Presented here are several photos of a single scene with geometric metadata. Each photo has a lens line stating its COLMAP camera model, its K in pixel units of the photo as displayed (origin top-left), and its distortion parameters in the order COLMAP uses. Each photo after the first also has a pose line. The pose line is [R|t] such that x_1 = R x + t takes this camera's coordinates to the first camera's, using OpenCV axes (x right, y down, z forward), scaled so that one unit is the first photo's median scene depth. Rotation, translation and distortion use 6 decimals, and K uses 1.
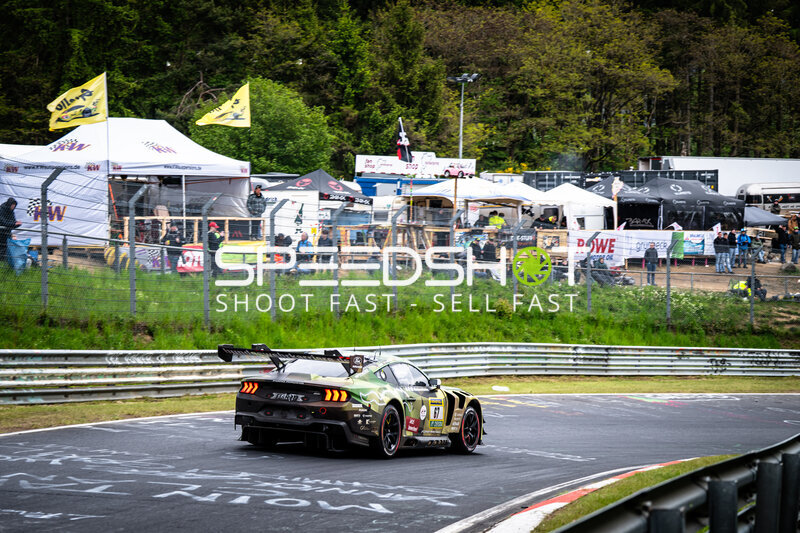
lens RADIAL K [[1736.5, 0, 398.9], [0, 1736.5, 297.7], [0, 0, 1]] dist [0.012088, -0.246784]
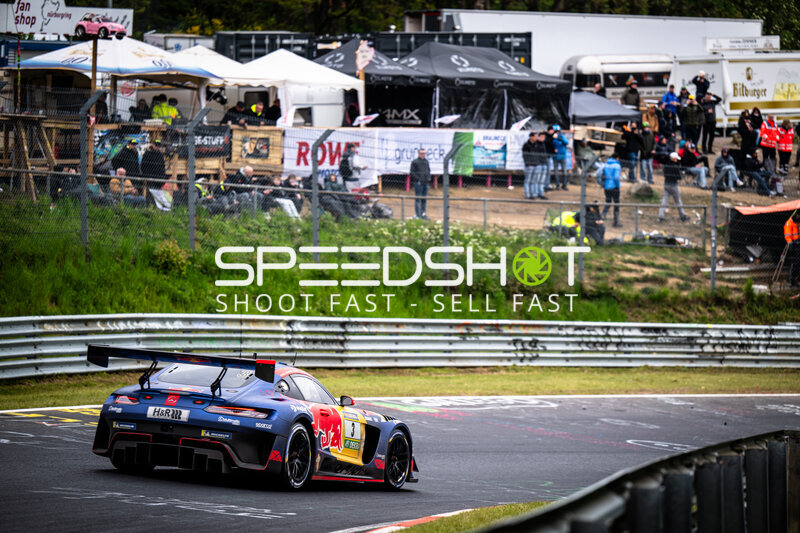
lens RADIAL K [[3192.1, 0, 401.5], [0, 3192.1, 284.8], [0, 0, 1]] dist [0.017183, -0.525117]
pose [[0.987608, -0.003426, 0.156906, -0.036494], [0.000690, 0.999847, 0.017489, -0.003603], [-0.156941, -0.017164, 0.987459, -0.103432]]
